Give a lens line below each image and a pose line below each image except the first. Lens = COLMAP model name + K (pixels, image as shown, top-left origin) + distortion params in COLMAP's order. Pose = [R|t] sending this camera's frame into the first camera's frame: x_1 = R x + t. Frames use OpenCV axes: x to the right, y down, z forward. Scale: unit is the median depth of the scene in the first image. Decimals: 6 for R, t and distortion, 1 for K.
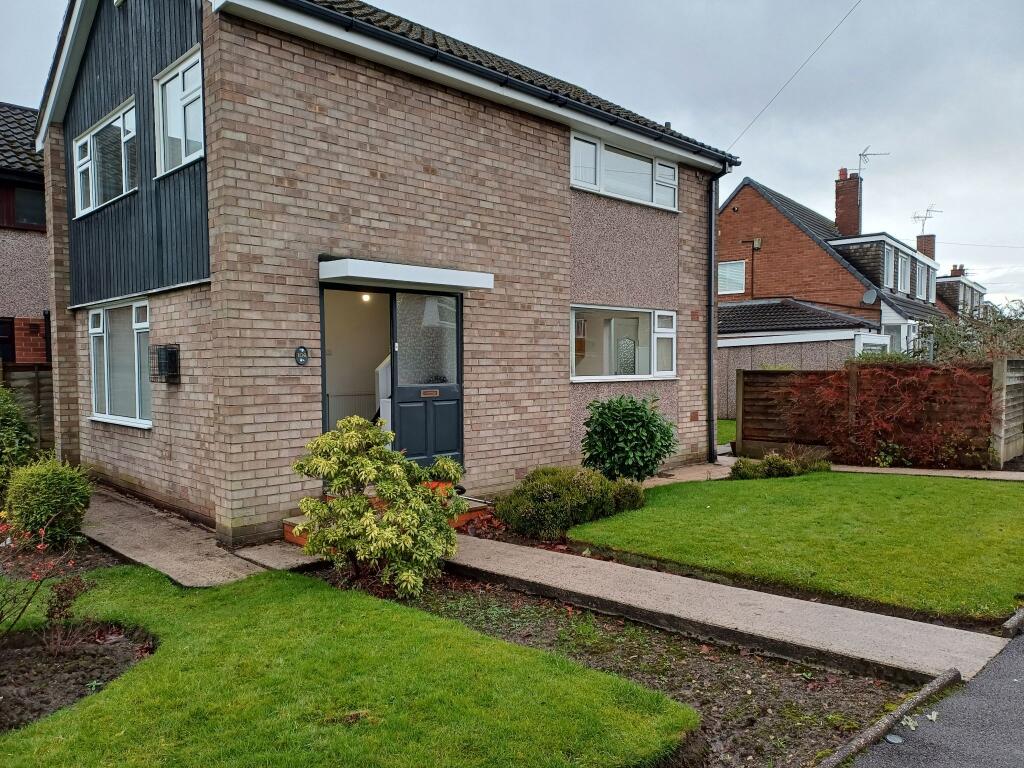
lens RADIAL K [[742.8, 0, 511.7], [0, 742.8, 387.6], [0, 0, 1]] dist [0.000572, -0.001804]
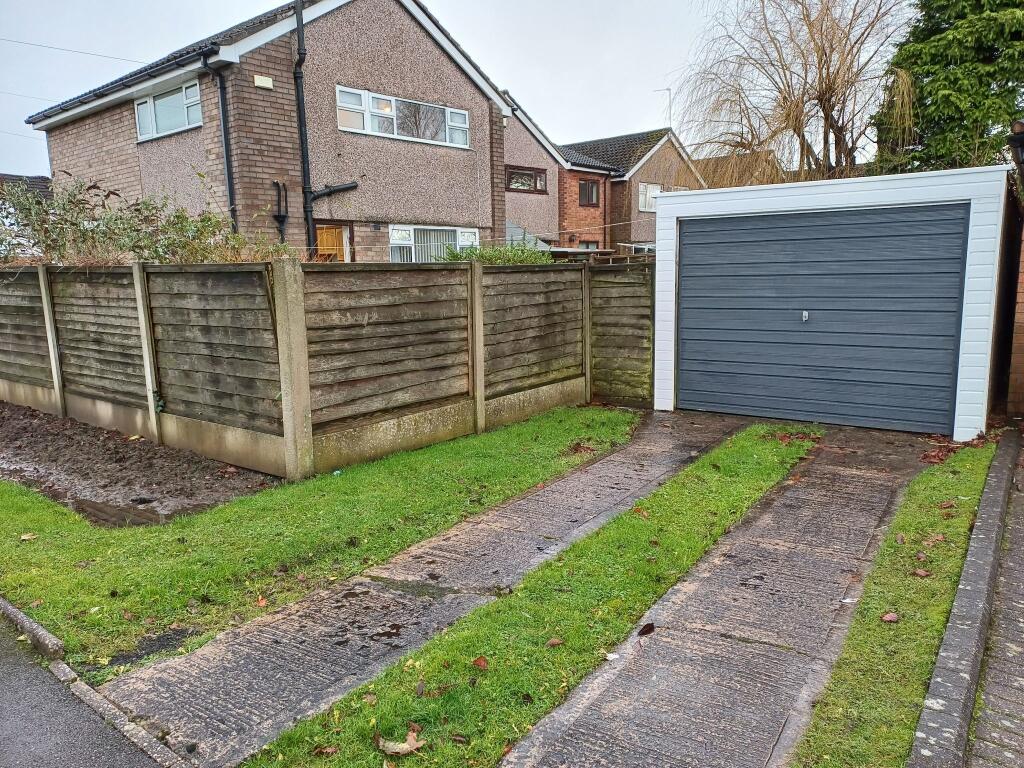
lens RADIAL K [[742.8, 0, 512.0], [0, 742.8, 385.9], [0, 0, 1]] dist [0.000572, -0.001804]
pose [[0.094870, 0.164466, -0.981810, 1.428902], [-0.015096, 0.986383, 0.163773, -0.052502], [0.995375, -0.000716, 0.096061, 1.402454]]
